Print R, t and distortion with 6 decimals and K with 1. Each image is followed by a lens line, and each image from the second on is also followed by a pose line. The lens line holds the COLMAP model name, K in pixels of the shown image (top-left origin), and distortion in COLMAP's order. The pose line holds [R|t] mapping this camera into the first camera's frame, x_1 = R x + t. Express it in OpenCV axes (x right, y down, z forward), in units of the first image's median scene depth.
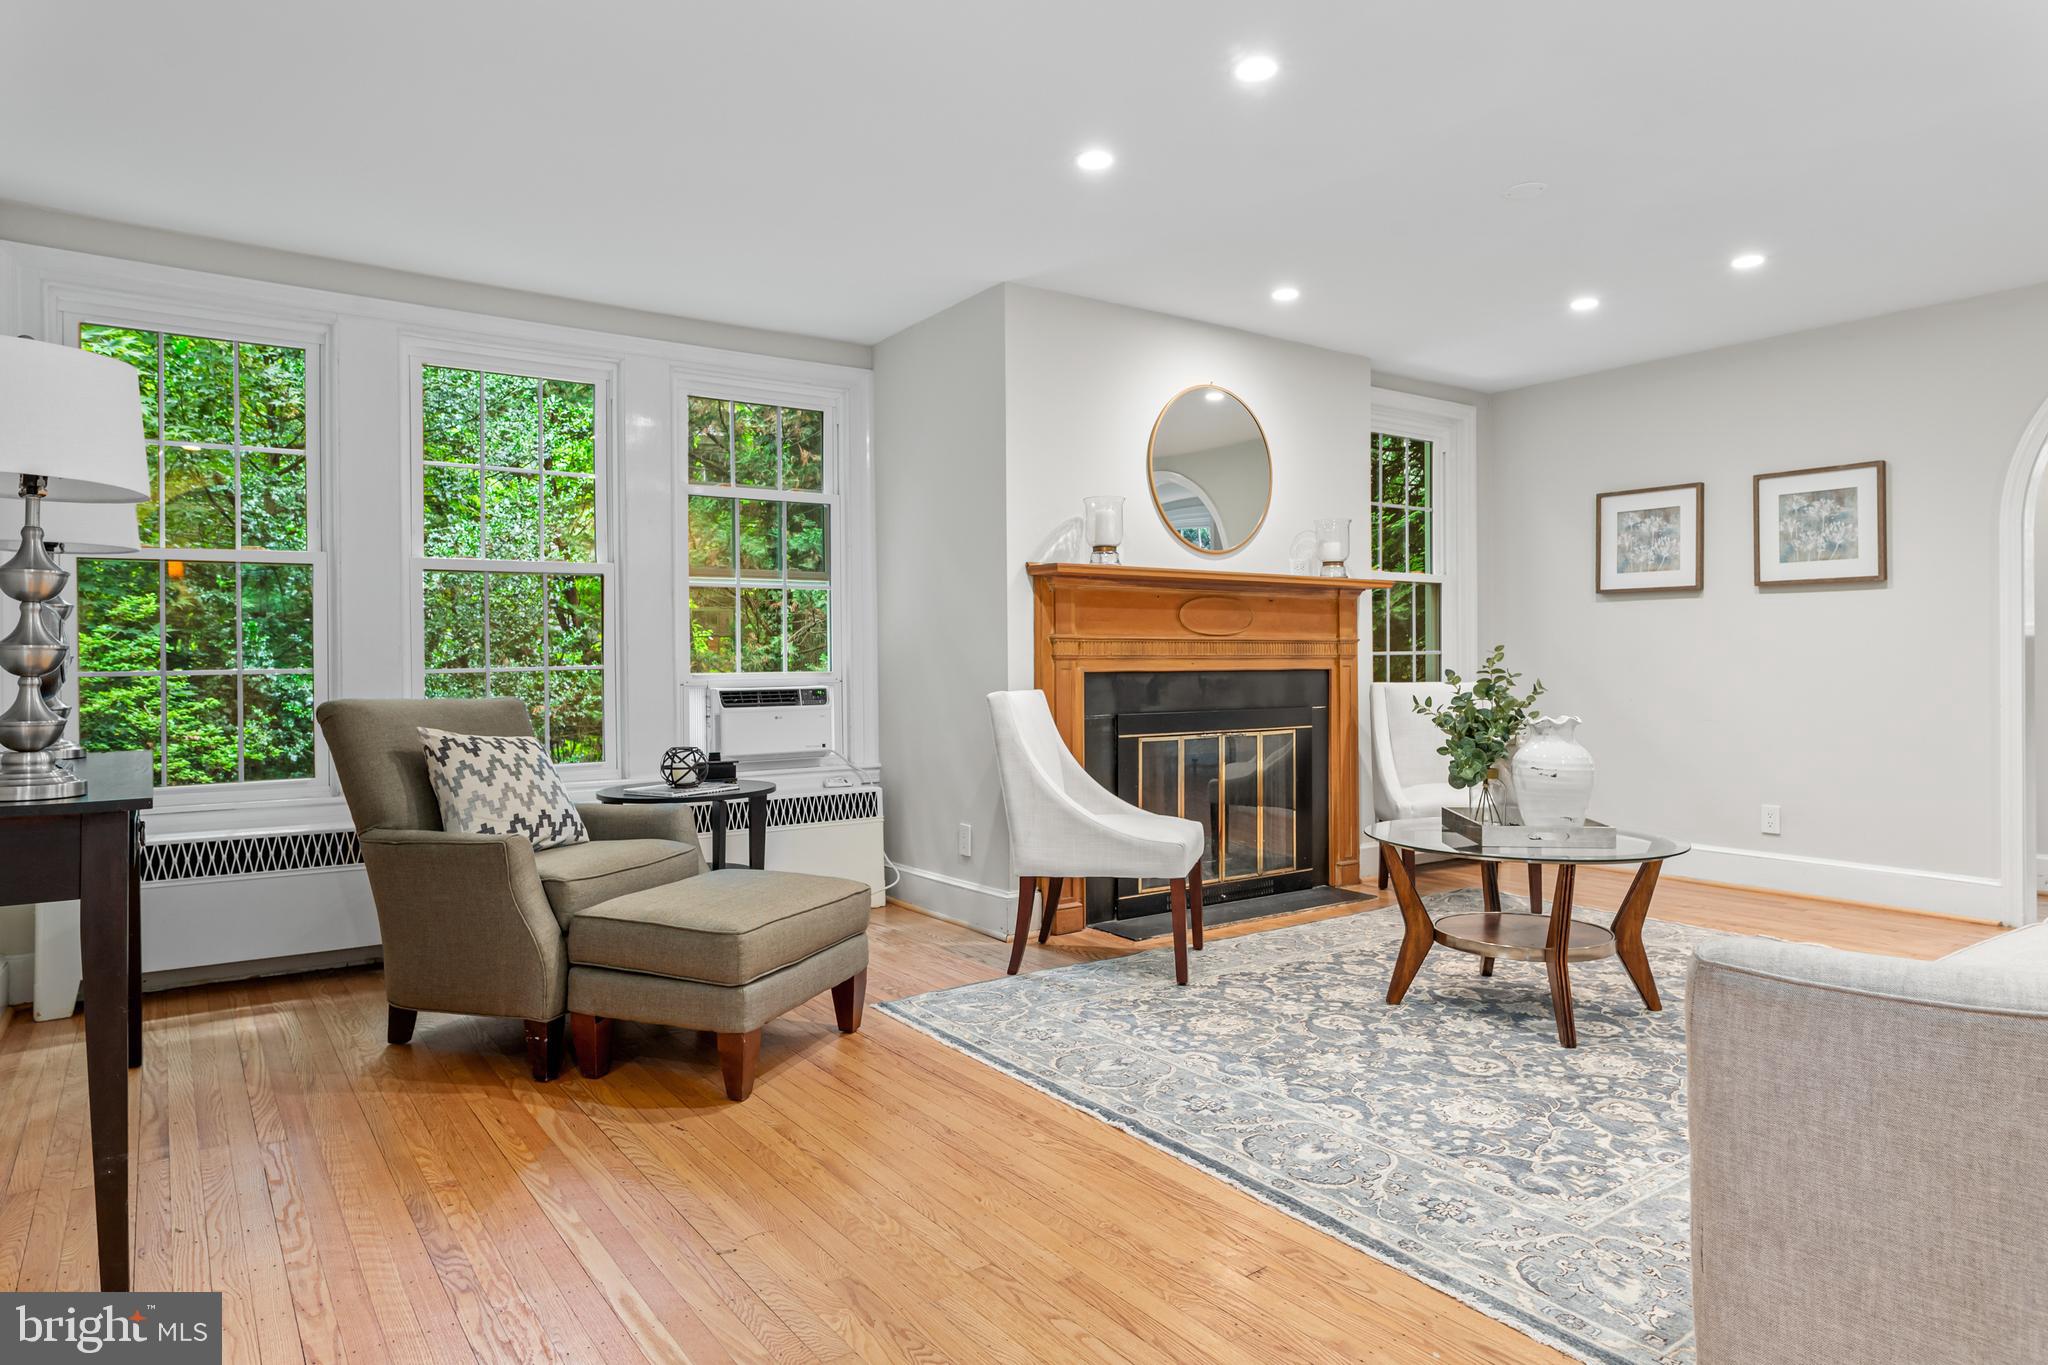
lens RADIAL K [[1195.7, 0, 1017.1], [0, 1195.7, 661.3], [0, 0, 1]] dist [0.002398, -0.002702]
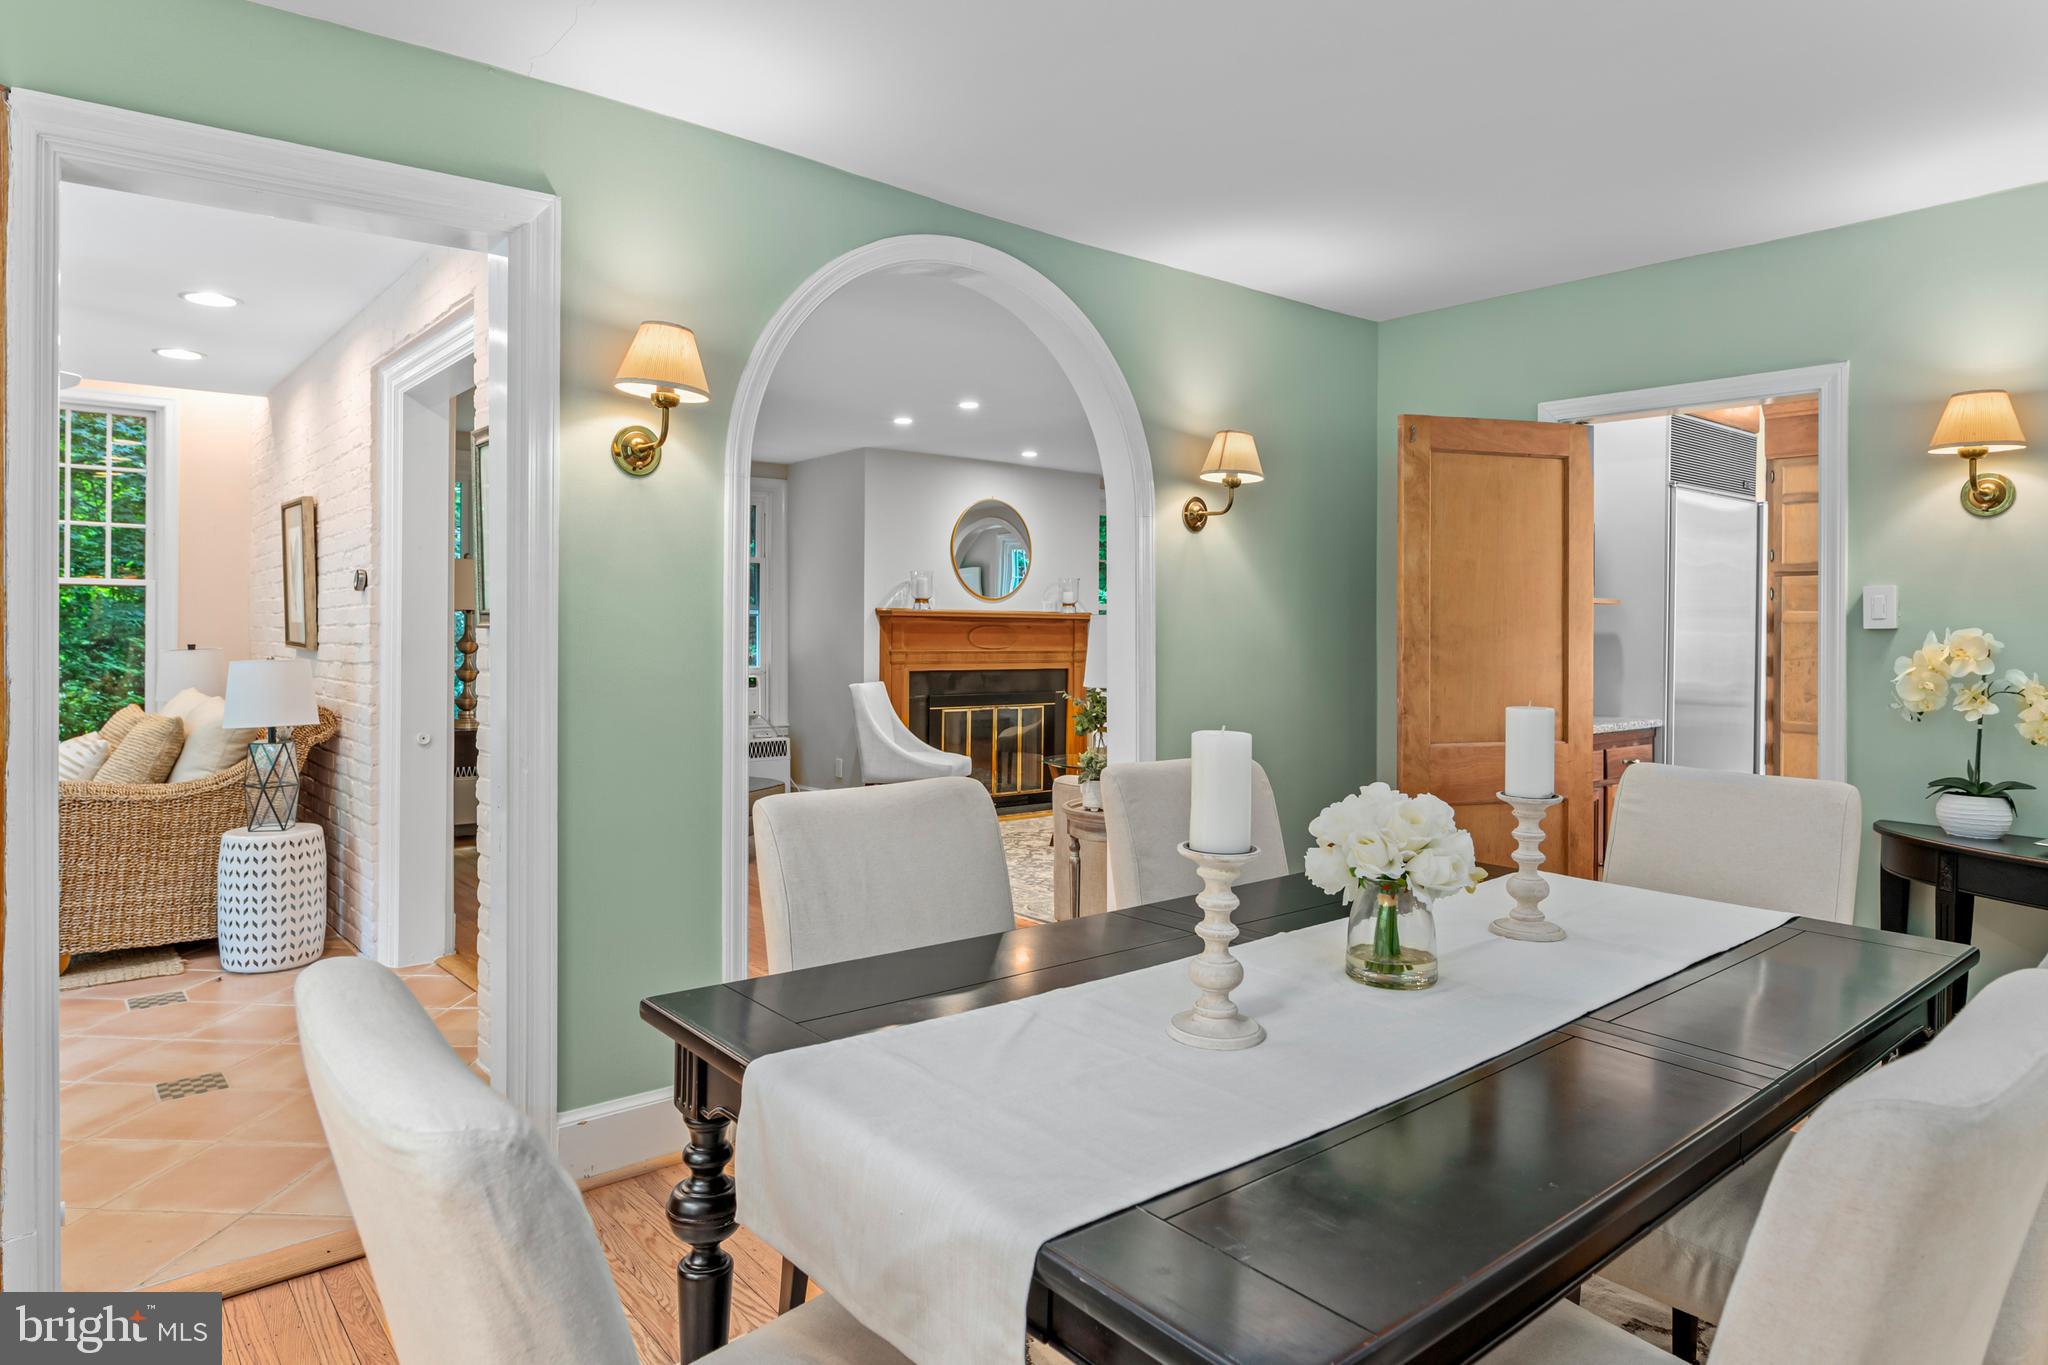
lens RADIAL K [[1195.7, 0, 989.3], [0, 1195.7, 632.8], [0, 0, 1]] dist [0.002398, -0.002702]
pose [[0.998238, 0.014637, 0.057504, 0.077534], [-0.014674, 0.999892, 0.000209, -0.052823], [-0.057494, -0.001052, 0.998345, -0.790253]]
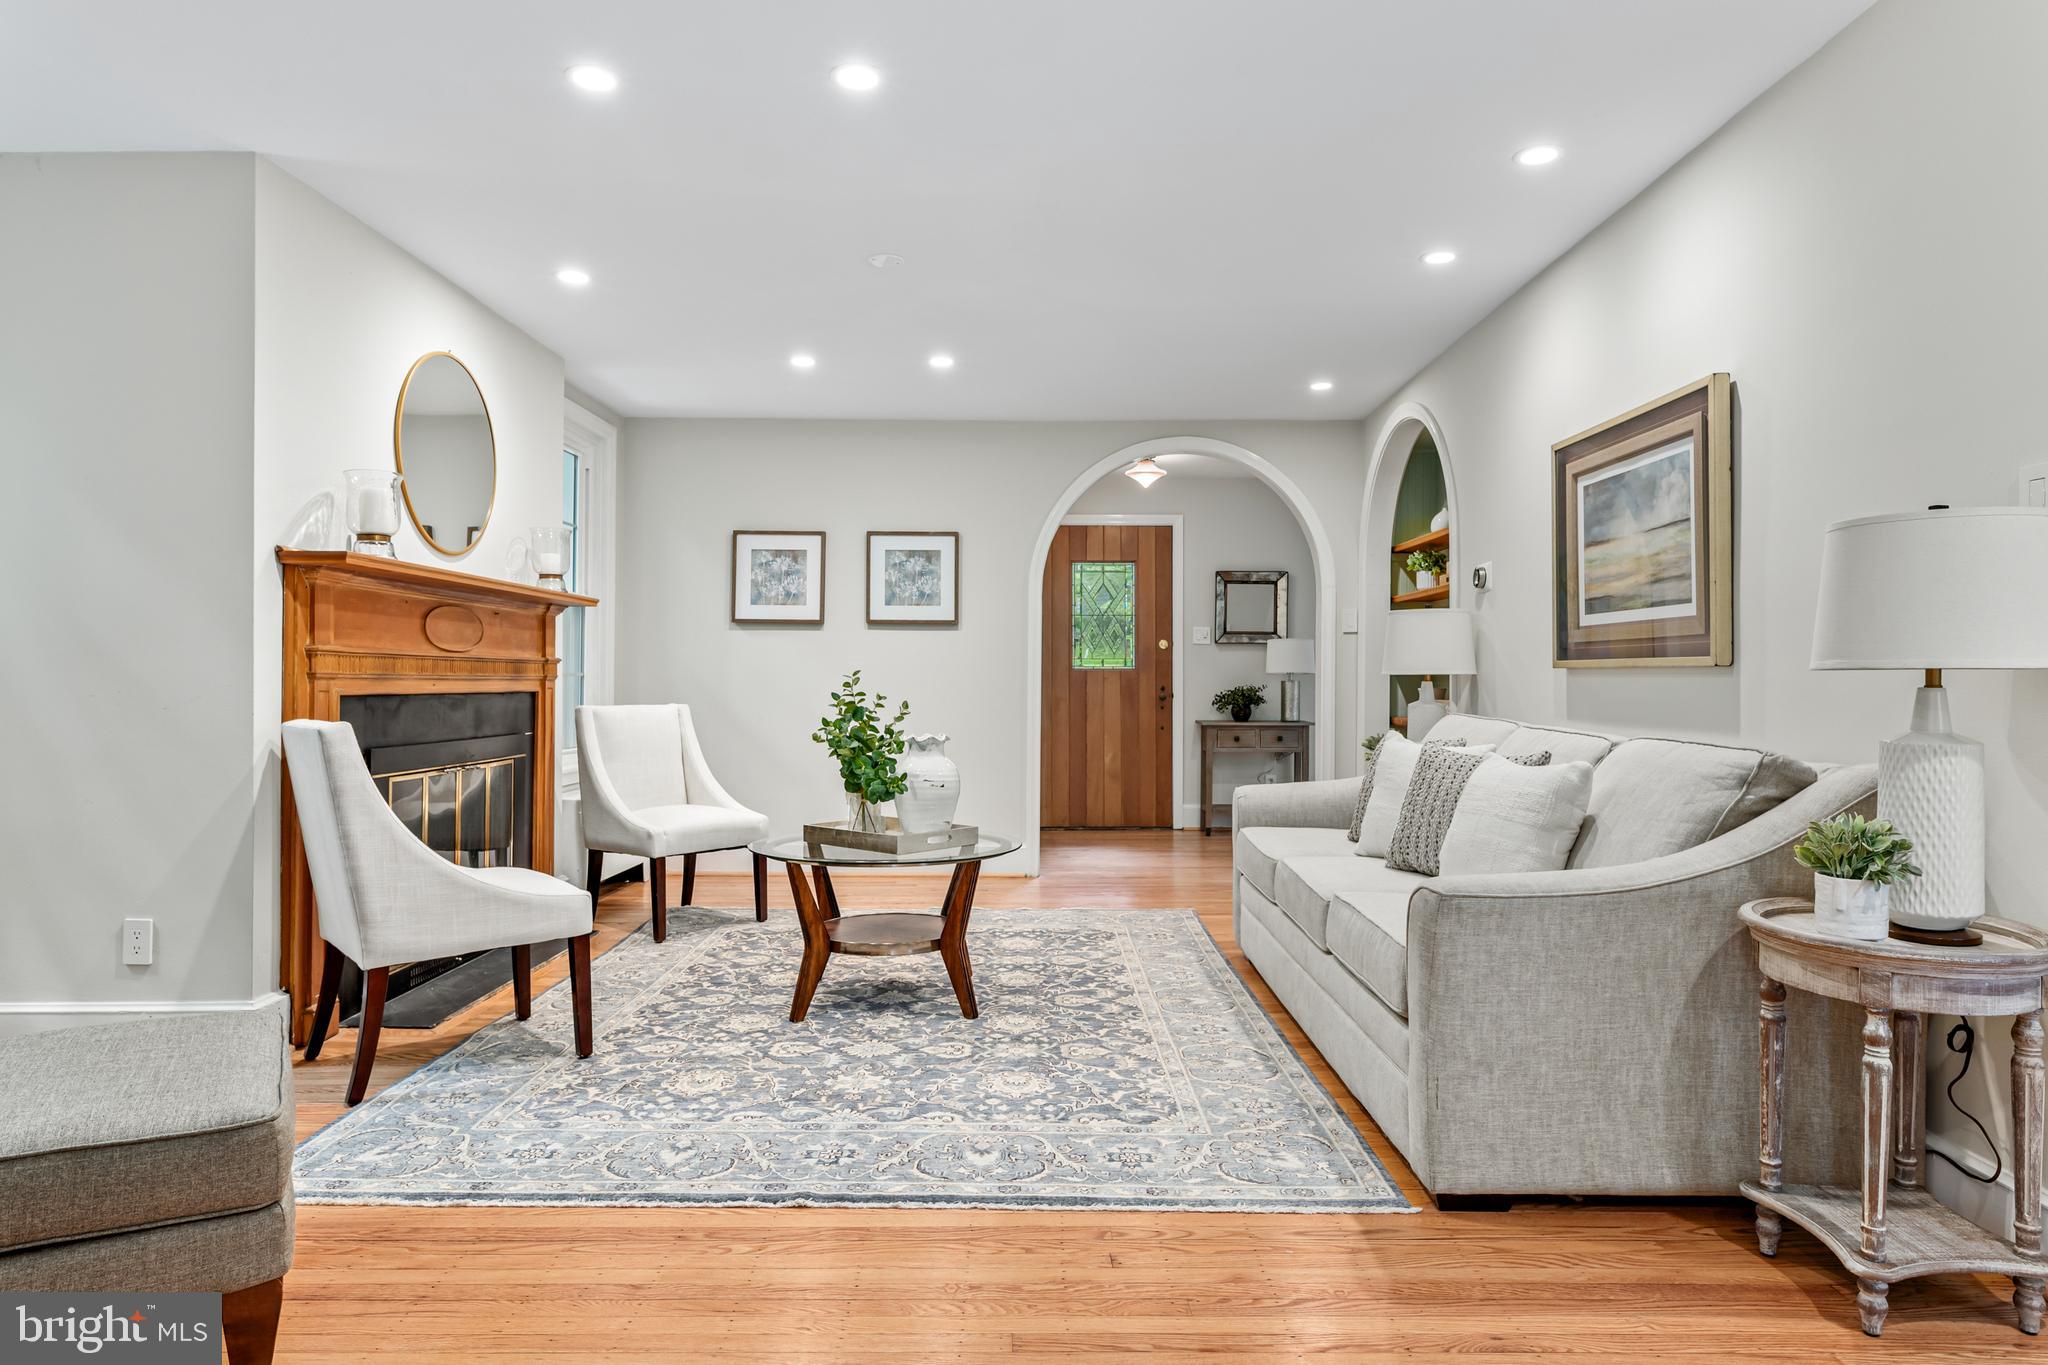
lens RADIAL K [[1195.7, 0, 1025.2], [0, 1195.7, 684.6], [0, 0, 1]] dist [0.002398, -0.002702]
pose [[0.578452, 0.006285, 0.815692, -0.341892], [-0.007751, 0.999968, -0.002208, 0.000518], [-0.815679, -0.005045, 0.578482, 0.215292]]
